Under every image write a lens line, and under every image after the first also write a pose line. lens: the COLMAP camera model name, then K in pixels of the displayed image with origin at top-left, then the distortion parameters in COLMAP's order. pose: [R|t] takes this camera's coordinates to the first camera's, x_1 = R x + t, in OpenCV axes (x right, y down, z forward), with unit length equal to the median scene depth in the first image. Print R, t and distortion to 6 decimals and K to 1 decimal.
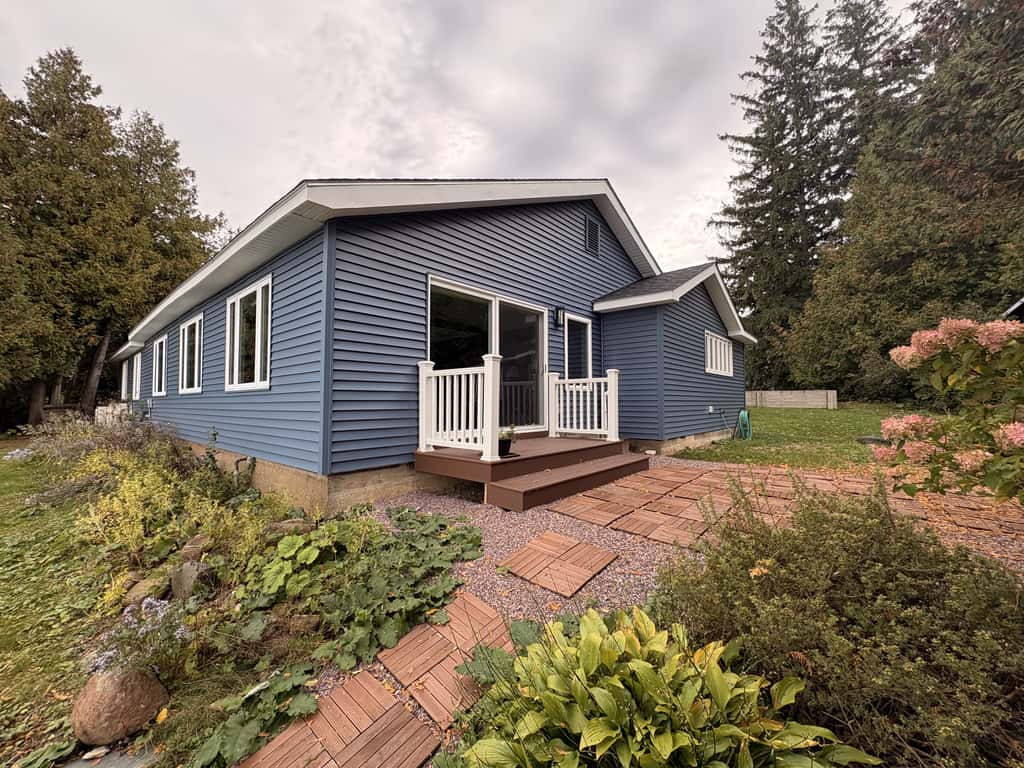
lens RADIAL K [[407.3, 0, 510.9], [0, 407.3, 385.0], [0, 0, 1]] dist [0.000159, 0.000025]
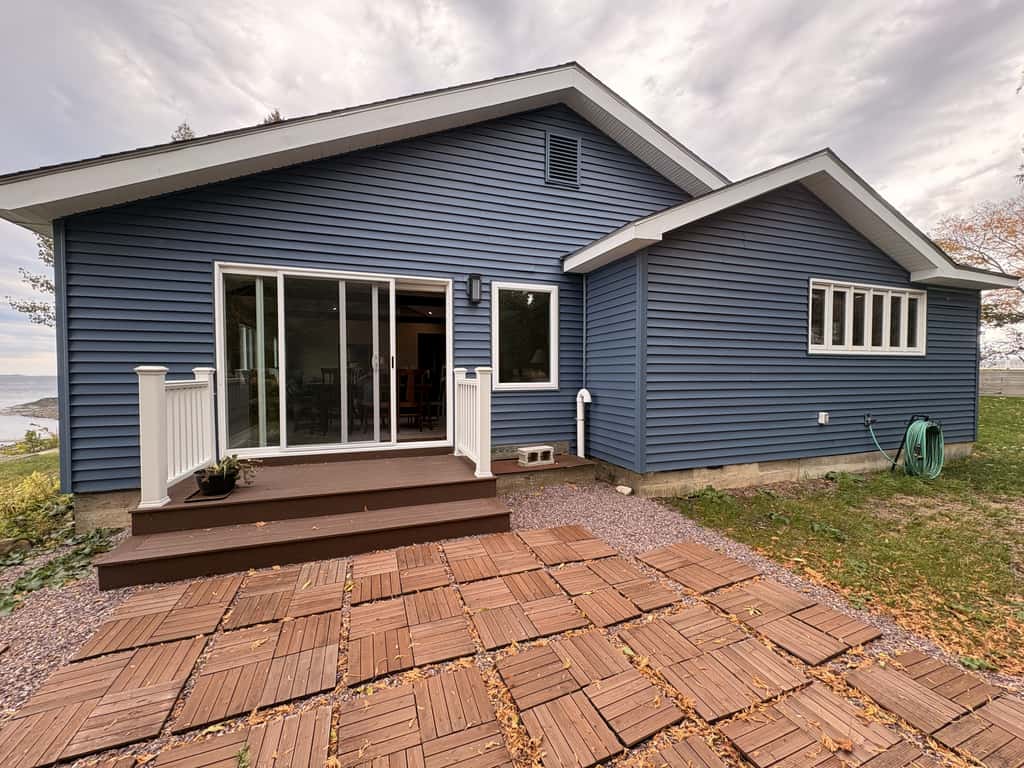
lens RADIAL K [[407.3, 0, 510.9], [0, 407.3, 385.0], [0, 0, 1]] dist [0.000159, 0.000025]
pose [[0.871218, 0.015058, -0.490666, 0.490444], [0.020030, 0.997607, 0.066180, -0.041681], [0.490488, -0.067486, 0.868831, 0.368682]]
